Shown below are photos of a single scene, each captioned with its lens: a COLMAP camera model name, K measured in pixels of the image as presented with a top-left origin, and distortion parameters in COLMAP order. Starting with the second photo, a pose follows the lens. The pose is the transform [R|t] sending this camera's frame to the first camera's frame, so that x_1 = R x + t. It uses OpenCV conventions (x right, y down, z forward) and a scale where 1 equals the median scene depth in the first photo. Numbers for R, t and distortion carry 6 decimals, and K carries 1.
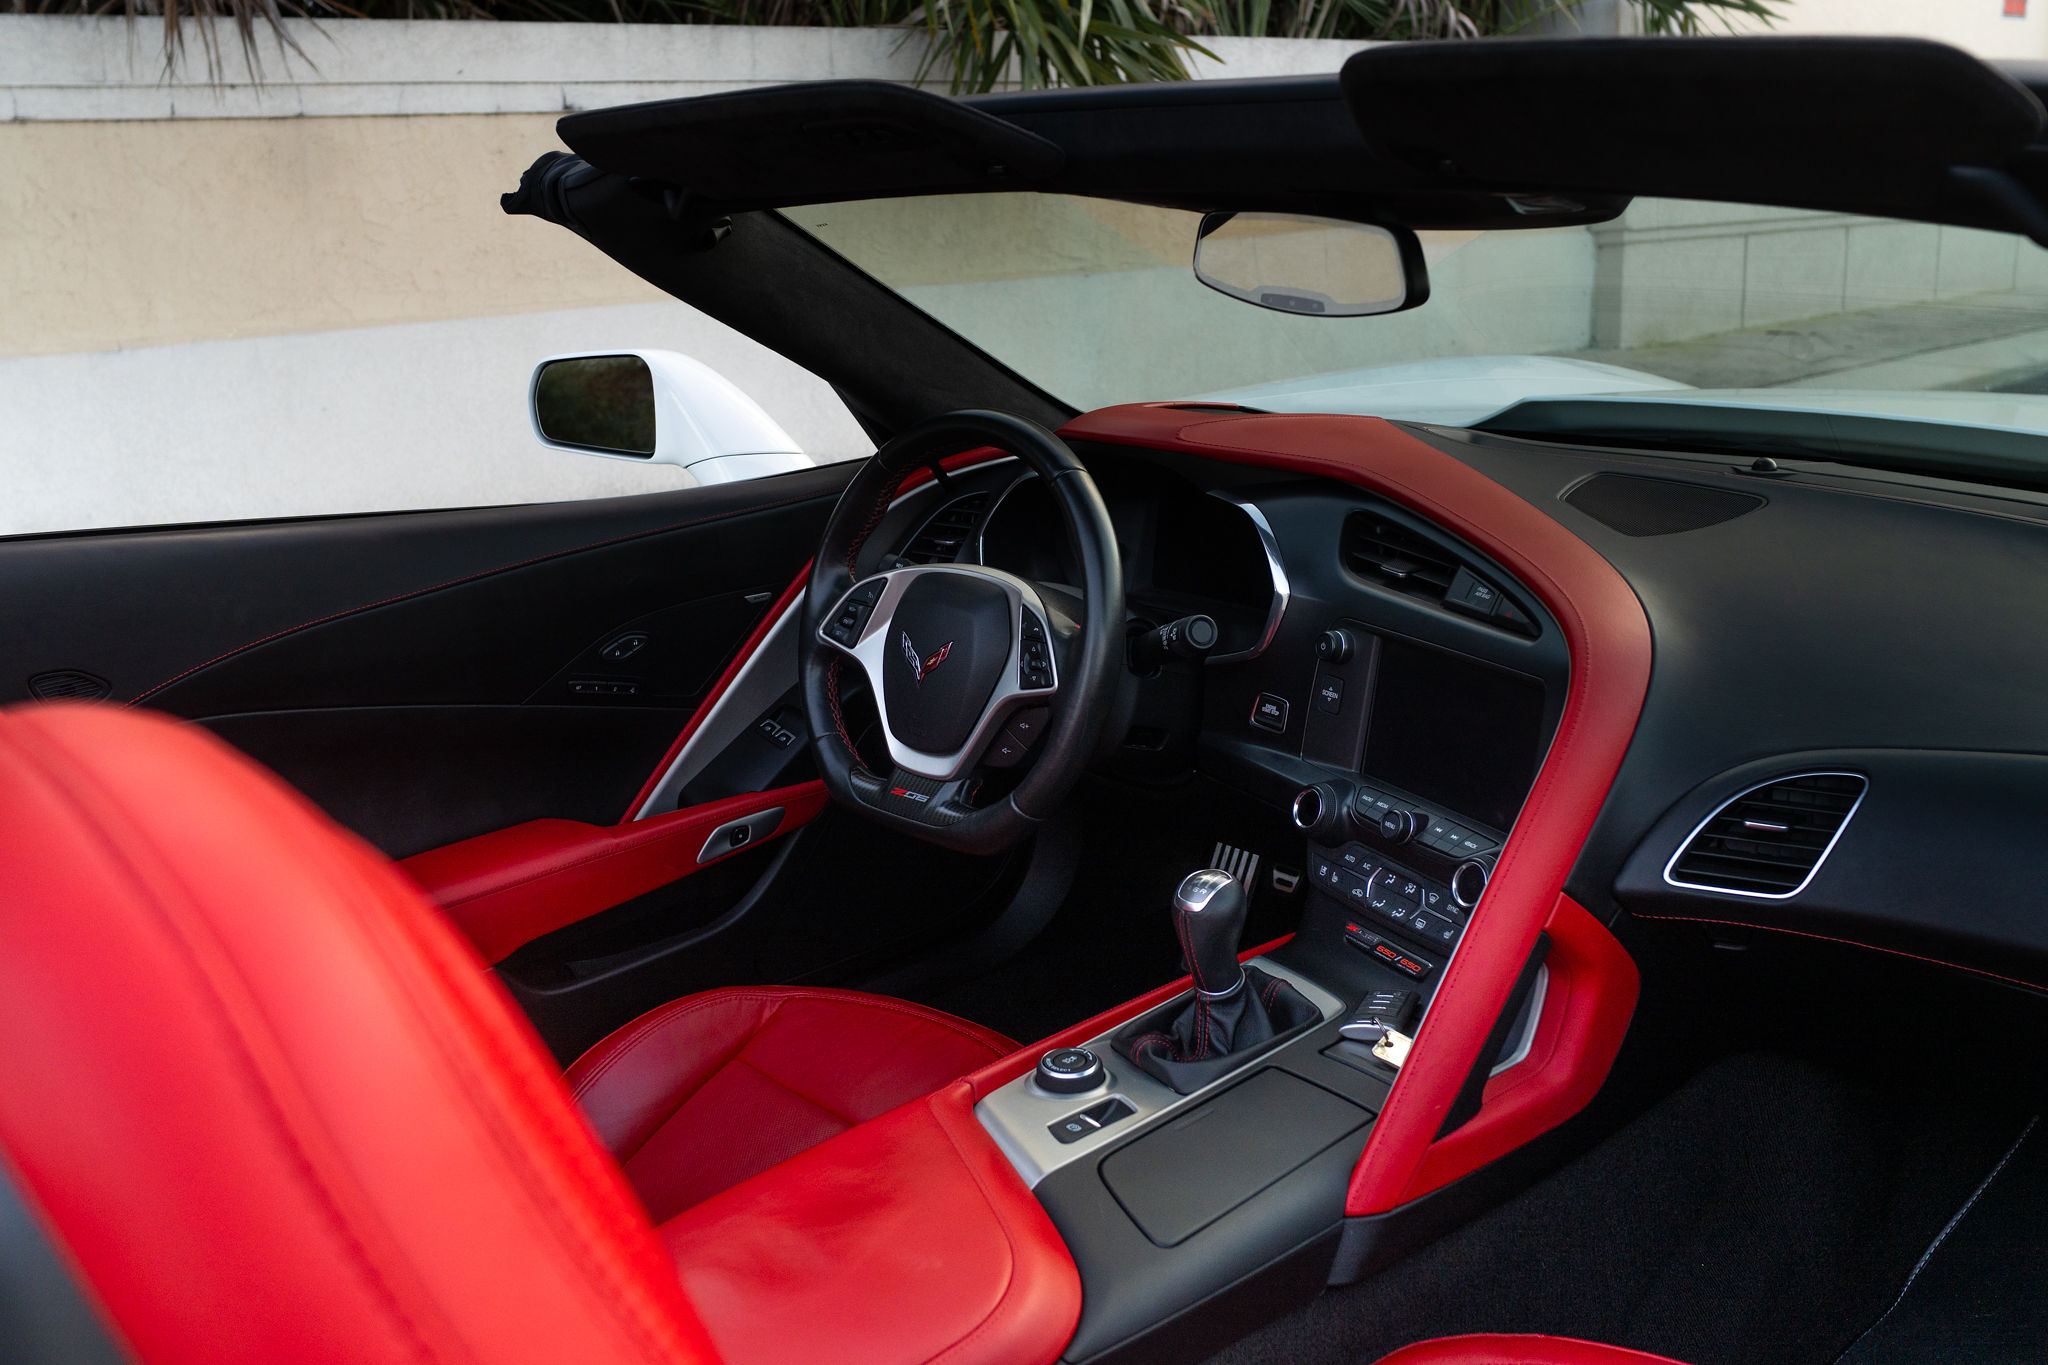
lens RADIAL K [[1895.7, 0, 977.3], [0, 1895.7, 684.2], [0, 0, 1]] dist [-0.009929, -0.069302]
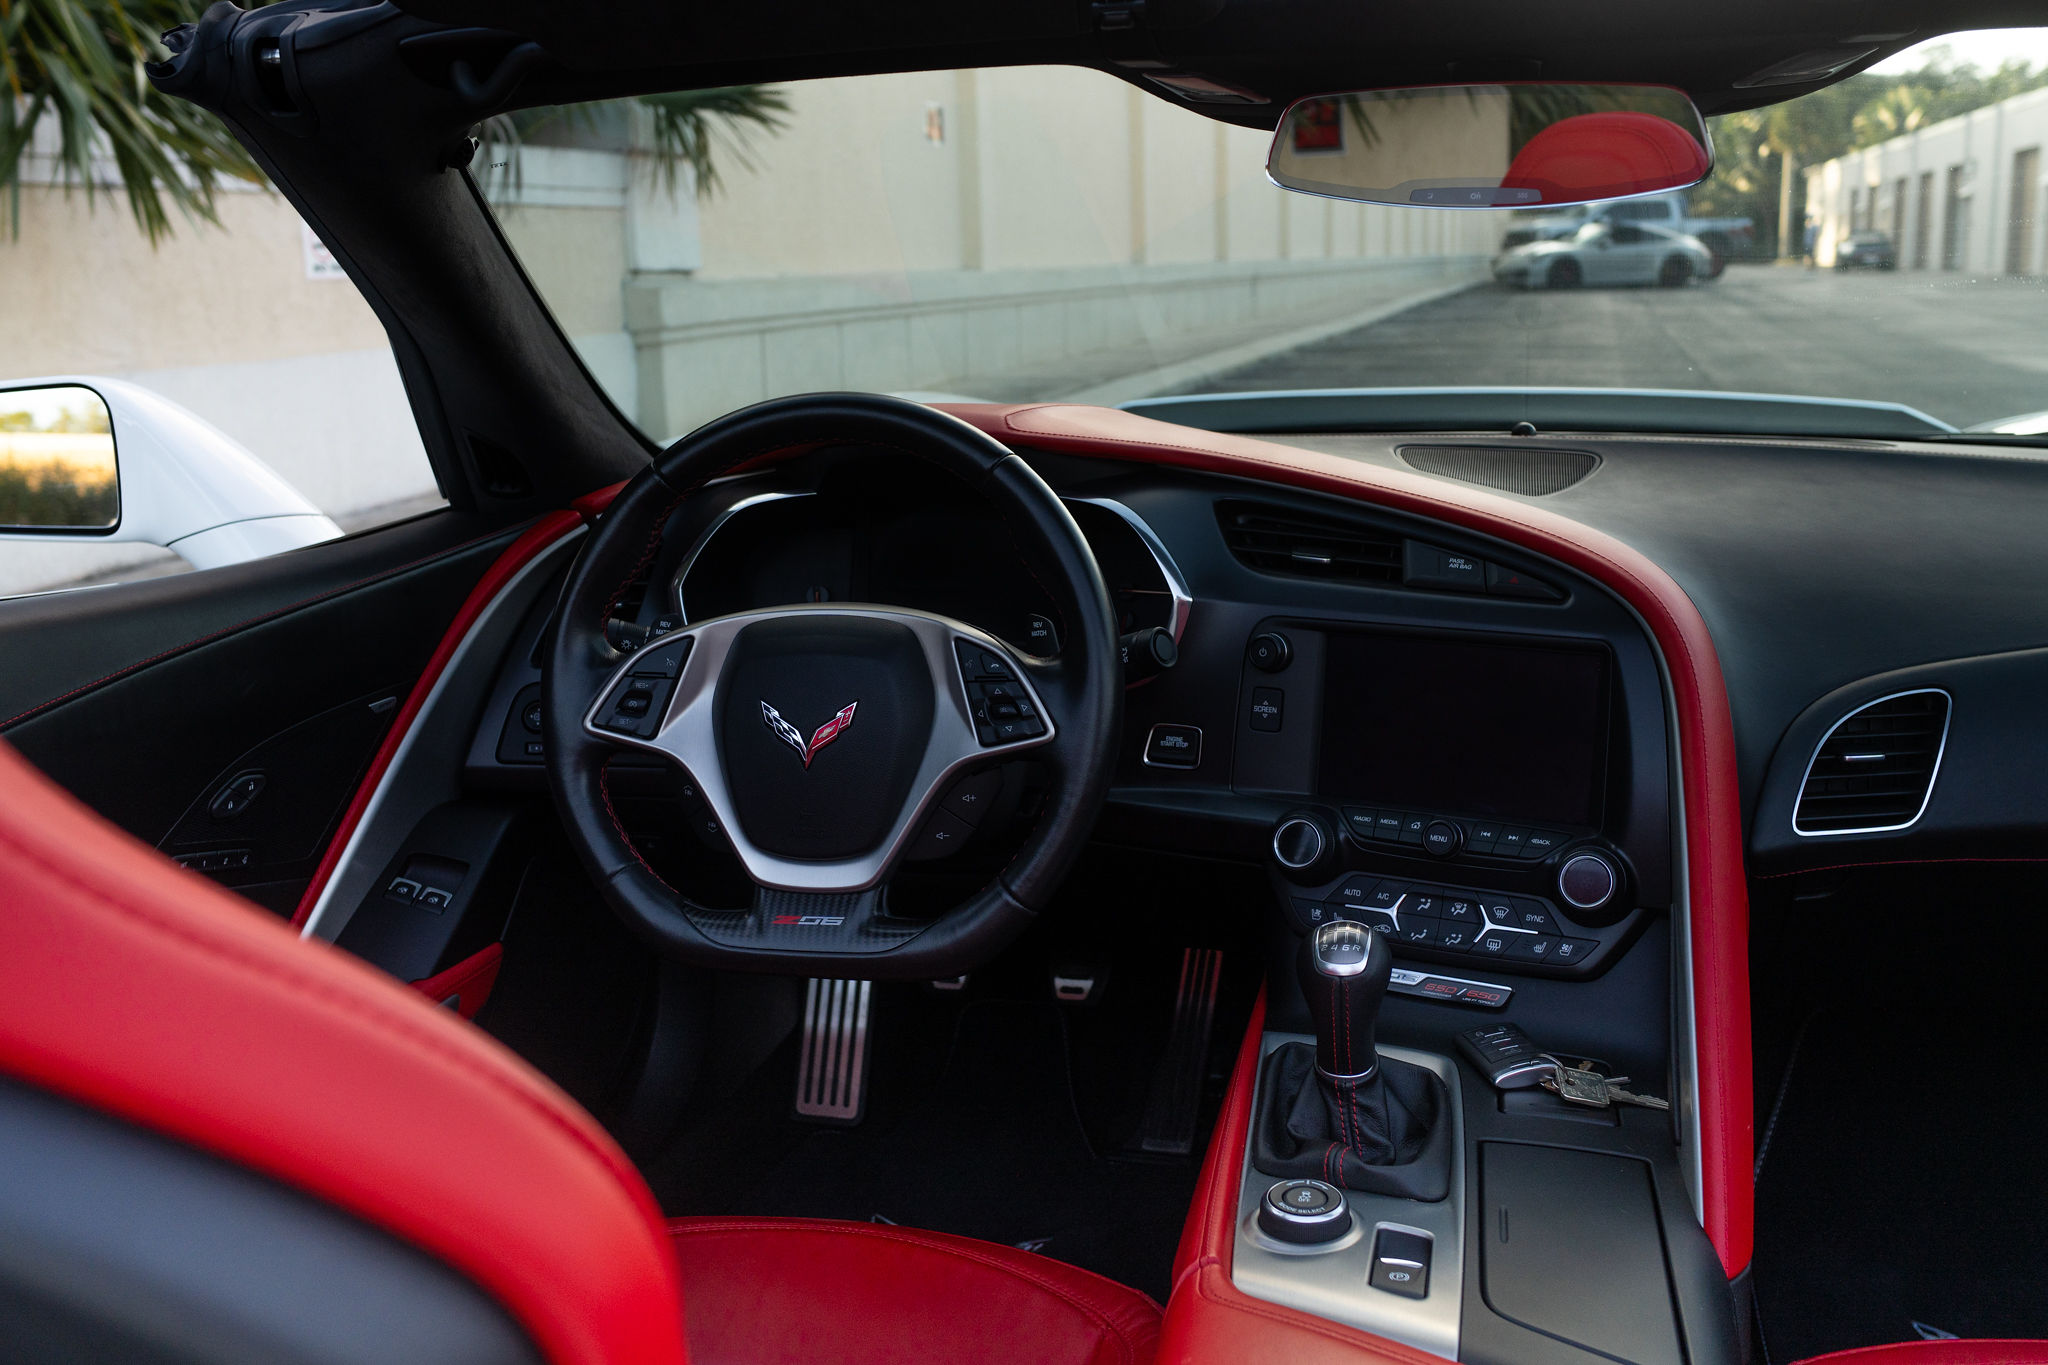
lens RADIAL K [[1903.6, 0, 1021.3], [0, 1903.6, 683.9], [0, 0, 1]] dist [-0.057265, 0.006688]
pose [[0.828535, -0.111491, 0.548726, -0.359319], [0.148674, 0.988604, -0.023620, -0.002101], [-0.539839, 0.101151, 0.835669, 0.340045]]
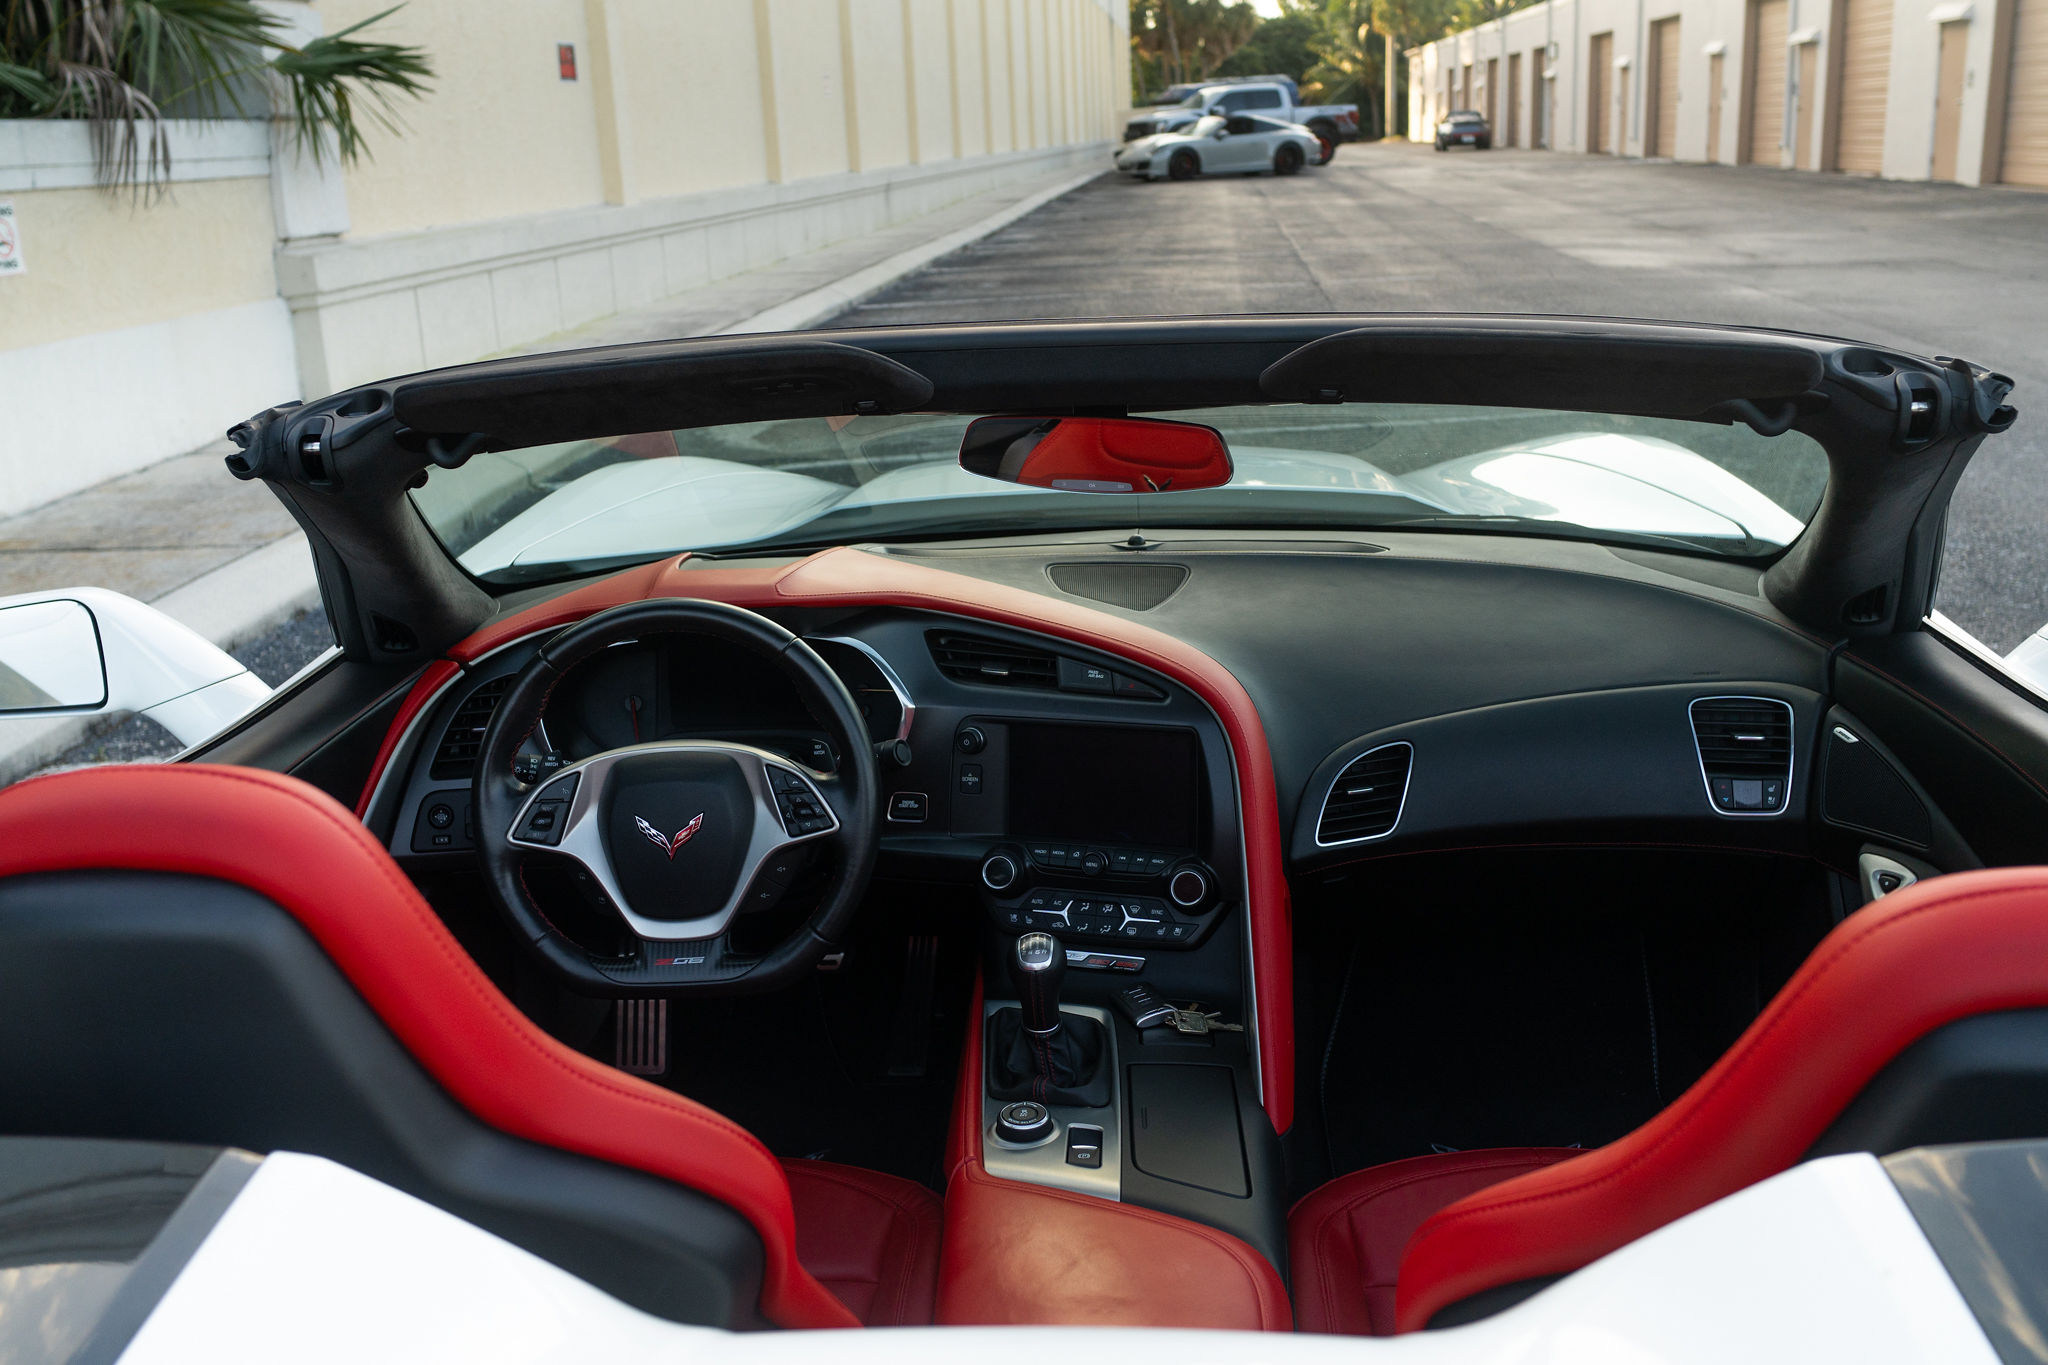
lens RADIAL K [[1936.6, 0, 1023.1], [0, 1936.6, 677.0], [0, 0, 1]] dist [-0.085210, -0.009656]
pose [[0.706771, -0.197563, 0.679296, -0.613142], [0.209139, 0.975646, 0.066154, -0.131706], [-0.675822, 0.095312, 0.730876, 0.052389]]
